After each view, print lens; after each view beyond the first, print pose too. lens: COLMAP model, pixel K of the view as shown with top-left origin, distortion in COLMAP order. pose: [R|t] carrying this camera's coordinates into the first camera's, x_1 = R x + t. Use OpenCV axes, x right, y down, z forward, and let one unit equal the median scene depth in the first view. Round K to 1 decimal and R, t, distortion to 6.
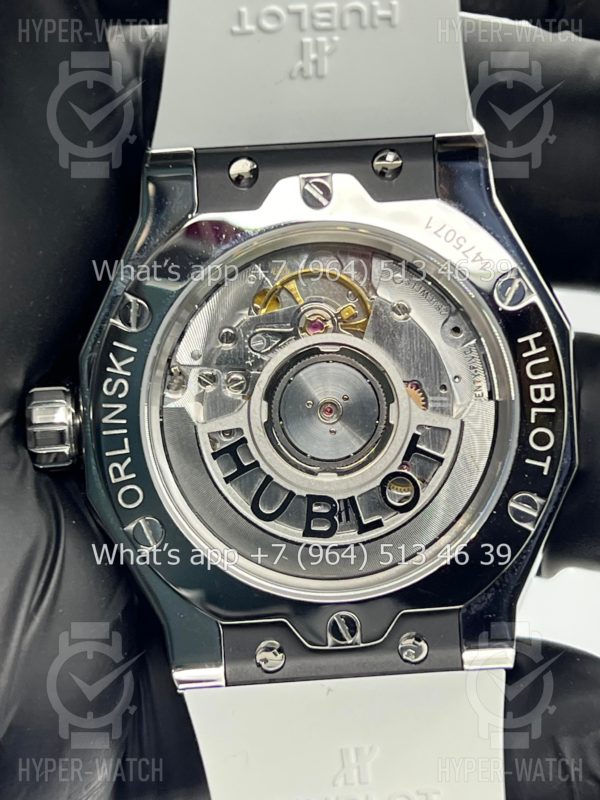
lens RADIAL K [[1971.8, 0, 305.7], [0, 1971.8, 402.5], [0, 0, 1]] dist [0.182915, 0.000000]
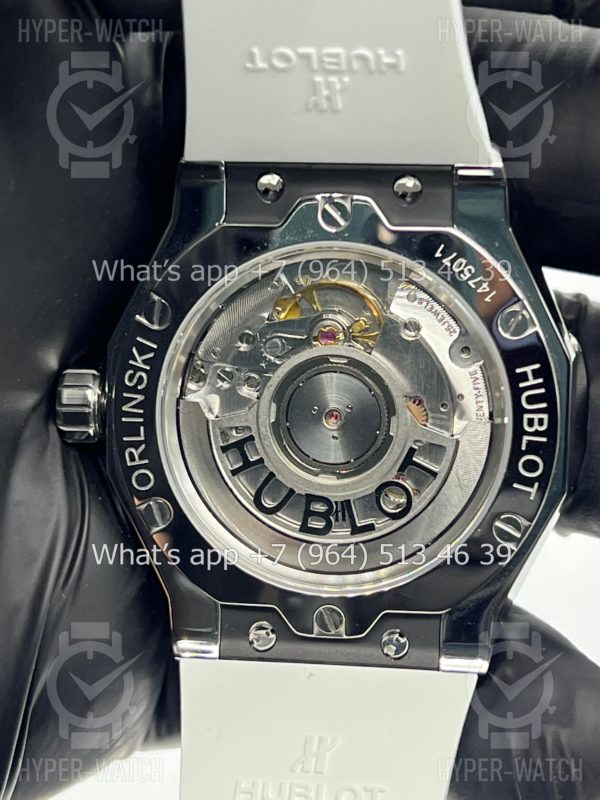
lens RADIAL K [[1971.8, 0, 303.0], [0, 1971.8, 396.3], [0, 0, 1]] dist [0.182915, 0.000000]
pose [[0.978620, 0.100448, -0.179482, 0.185182], [-0.076506, 0.987795, 0.135676, -0.149845], [0.190920, -0.119044, 0.974360, -0.032875]]
